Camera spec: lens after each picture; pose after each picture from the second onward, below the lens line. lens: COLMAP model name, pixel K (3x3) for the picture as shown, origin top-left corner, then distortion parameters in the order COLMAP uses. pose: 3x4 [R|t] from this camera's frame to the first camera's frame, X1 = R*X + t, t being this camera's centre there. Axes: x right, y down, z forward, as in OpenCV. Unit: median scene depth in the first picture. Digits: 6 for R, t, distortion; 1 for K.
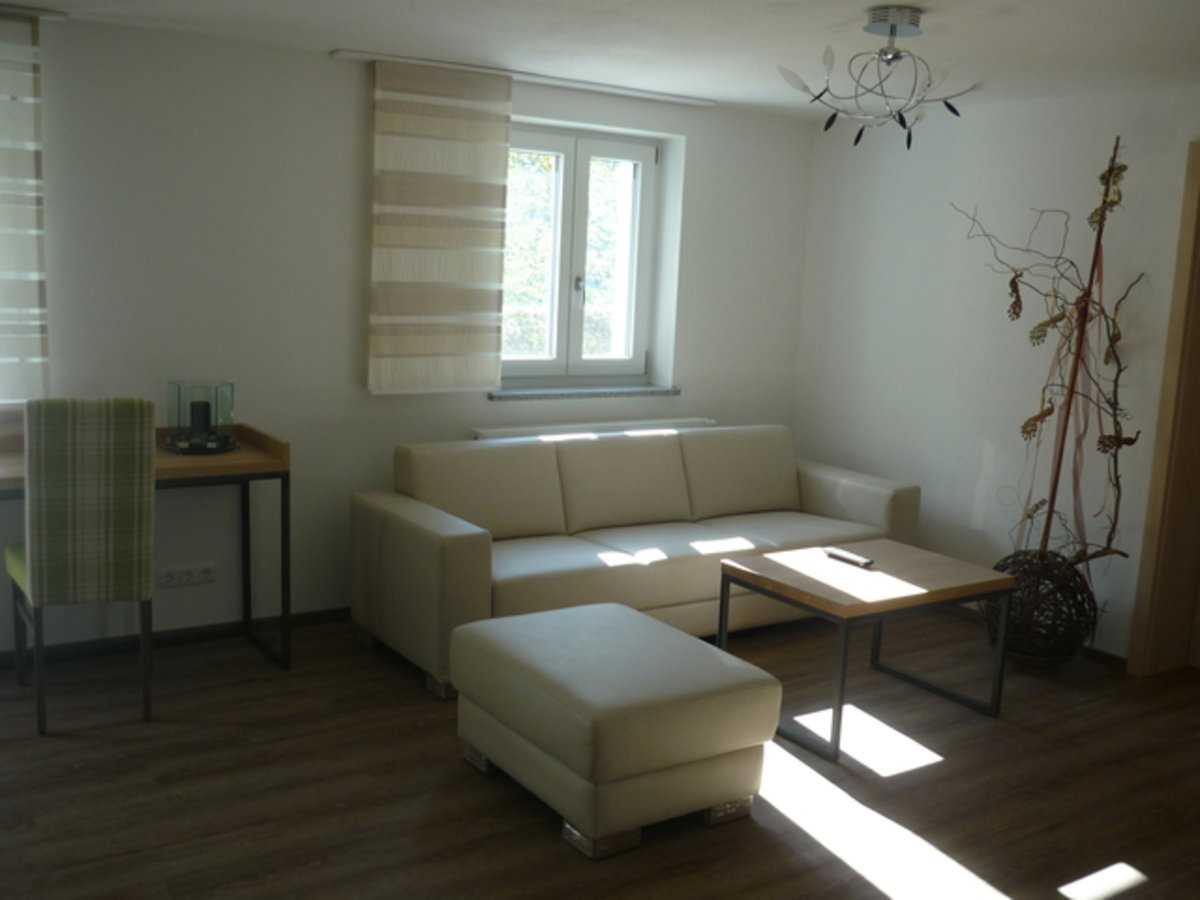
lens RADIAL K [[1184.1, 0, 598.9], [0, 1184.1, 459.9], [0, 0, 1]] dist [-0.098923, 0.000000]
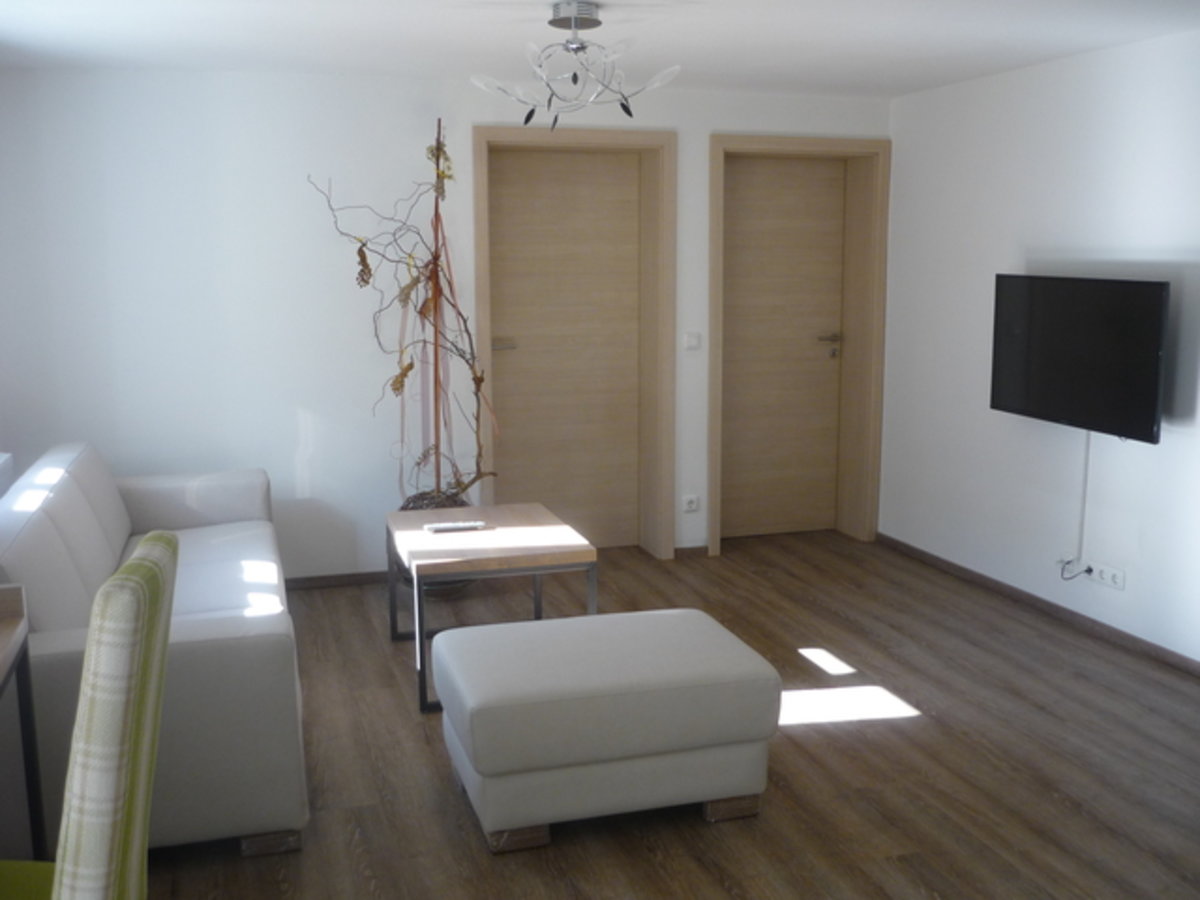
lens RADIAL K [[1184.1, 0, 598.9], [0, 1184.1, 437.9], [0, 0, 1]] dist [-0.098923, 0.000000]
pose [[0.270858, -0.185986, 0.944481, -0.618161], [0.173292, 0.974549, 0.142211, -0.102341], [-0.946893, 0.125152, 0.296195, 0.506705]]
